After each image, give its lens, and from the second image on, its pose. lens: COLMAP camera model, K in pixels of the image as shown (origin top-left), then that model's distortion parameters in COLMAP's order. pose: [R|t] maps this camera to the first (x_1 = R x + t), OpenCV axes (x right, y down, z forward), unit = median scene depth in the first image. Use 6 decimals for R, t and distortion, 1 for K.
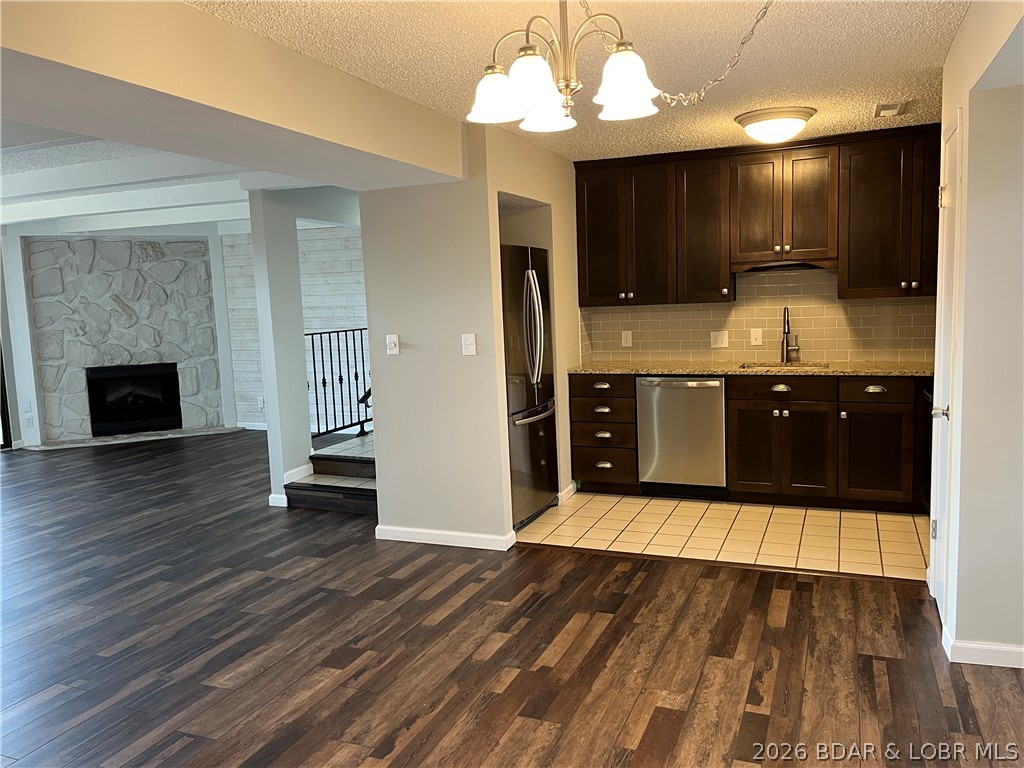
lens RADIAL K [[779.4, 0, 516.1], [0, 779.4, 377.8], [0, 0, 1]] dist [0.073390, -0.070434]
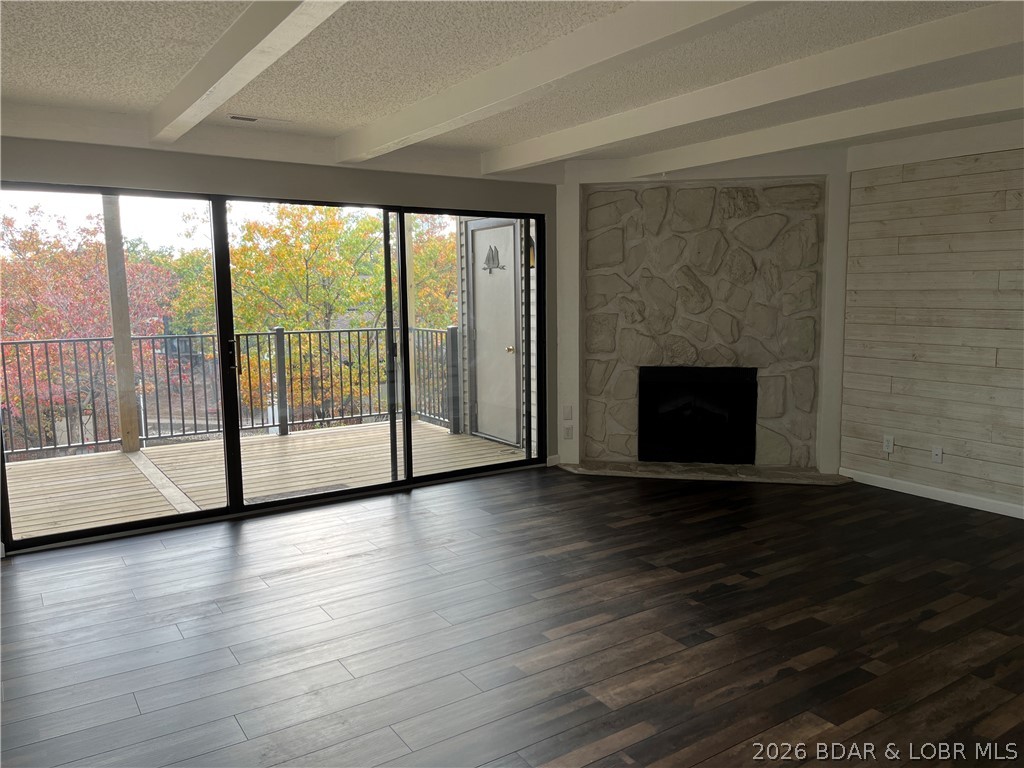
lens RADIAL K [[779.4, 0, 518.4], [0, 779.4, 386.5], [0, 0, 1]] dist [0.073390, -0.070434]
pose [[0.833138, 0.097387, -0.544424, -0.245076], [-0.080580, 0.995245, 0.054717, -0.024803], [0.547164, -0.001717, 0.837024, 0.339720]]
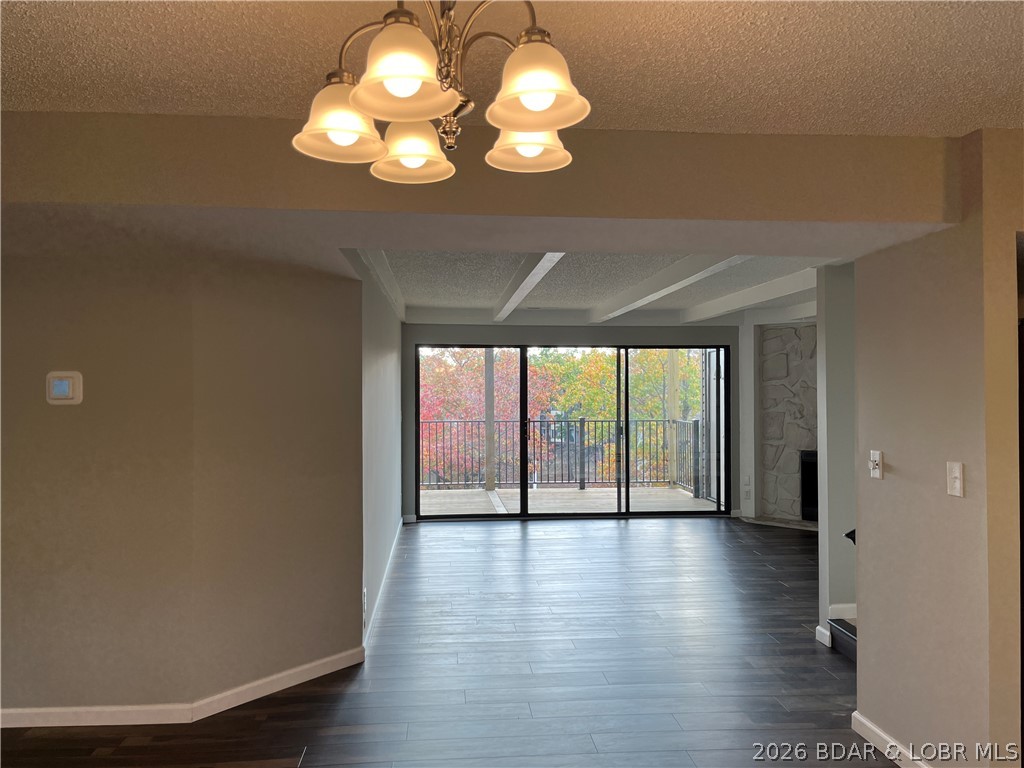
lens RADIAL K [[779.4, 0, 510.2], [0, 779.4, 387.0], [0, 0, 1]] dist [0.073390, -0.070434]
pose [[0.467338, 0.034098, -0.883421, 0.173144], [-0.109376, 0.993809, -0.019502, -0.033288], [0.877287, 0.105739, 0.468174, 0.192258]]
